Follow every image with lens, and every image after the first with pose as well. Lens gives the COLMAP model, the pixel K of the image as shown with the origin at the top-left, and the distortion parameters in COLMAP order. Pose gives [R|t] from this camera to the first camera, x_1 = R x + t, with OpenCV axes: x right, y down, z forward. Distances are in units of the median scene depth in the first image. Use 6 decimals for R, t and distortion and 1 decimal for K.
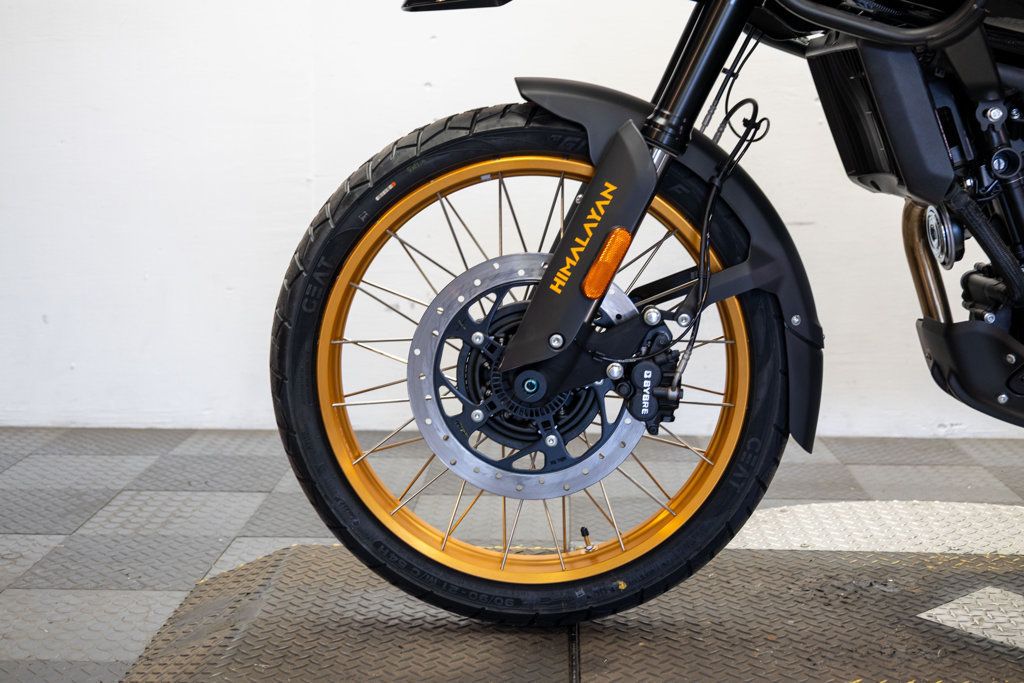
lens RADIAL K [[1445.3, 0, 512.0], [0, 1445.3, 341.5], [0, 0, 1]] dist [0.014281, -0.009869]
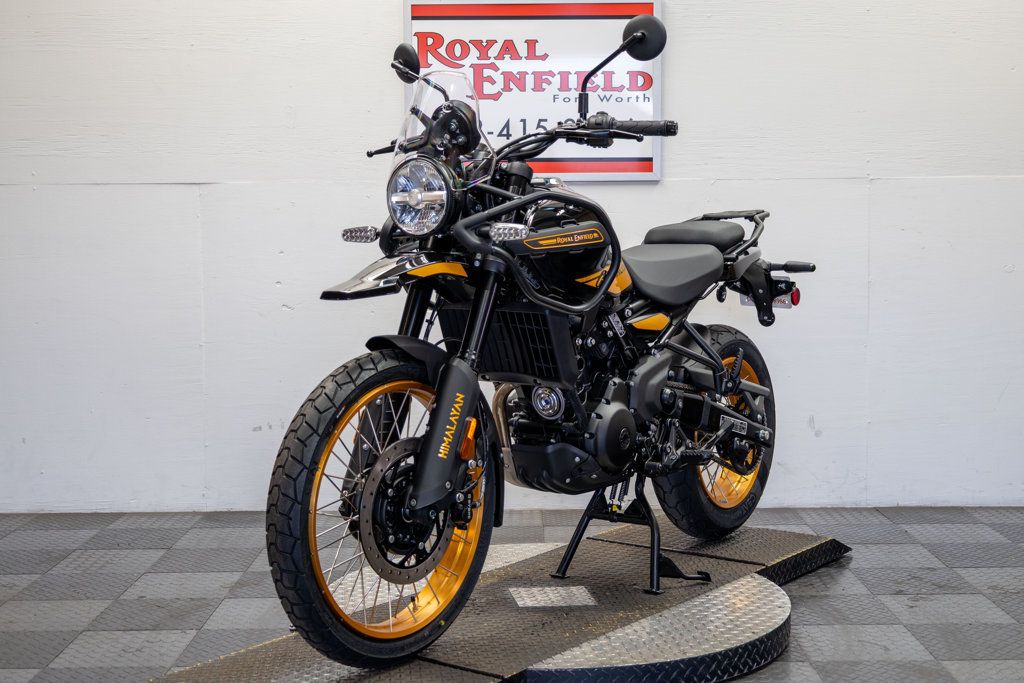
lens RADIAL K [[1445.3, 0, 512.0], [0, 1445.3, 341.5], [0, 0, 1]] dist [0.014281, -0.009869]
pose [[0.999431, -0.014966, 0.030235, 0.161882], [0.016997, 0.997534, -0.068103, -0.008677], [-0.029141, 0.068578, 0.997220, -0.603040]]
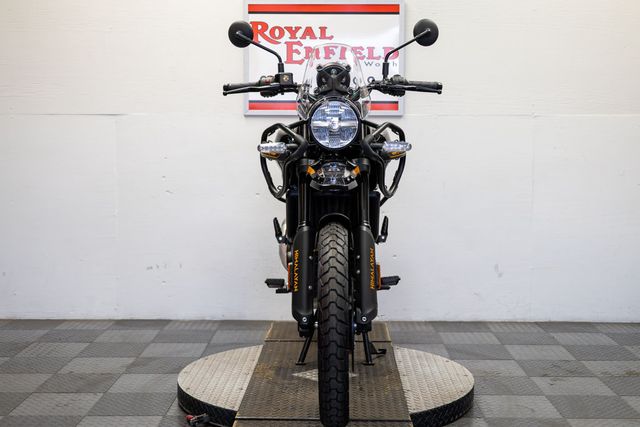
lens RADIAL K [[903.3, 0, 320.0], [0, 903.3, 213.5], [0, 0, 1]] dist [0.014281, -0.009869]
pose [[0.999753, -0.003602, 0.021932, 0.197354], [0.005140, 0.997500, -0.070475, -0.007995], [-0.021623, 0.070570, 0.997272, -0.602973]]
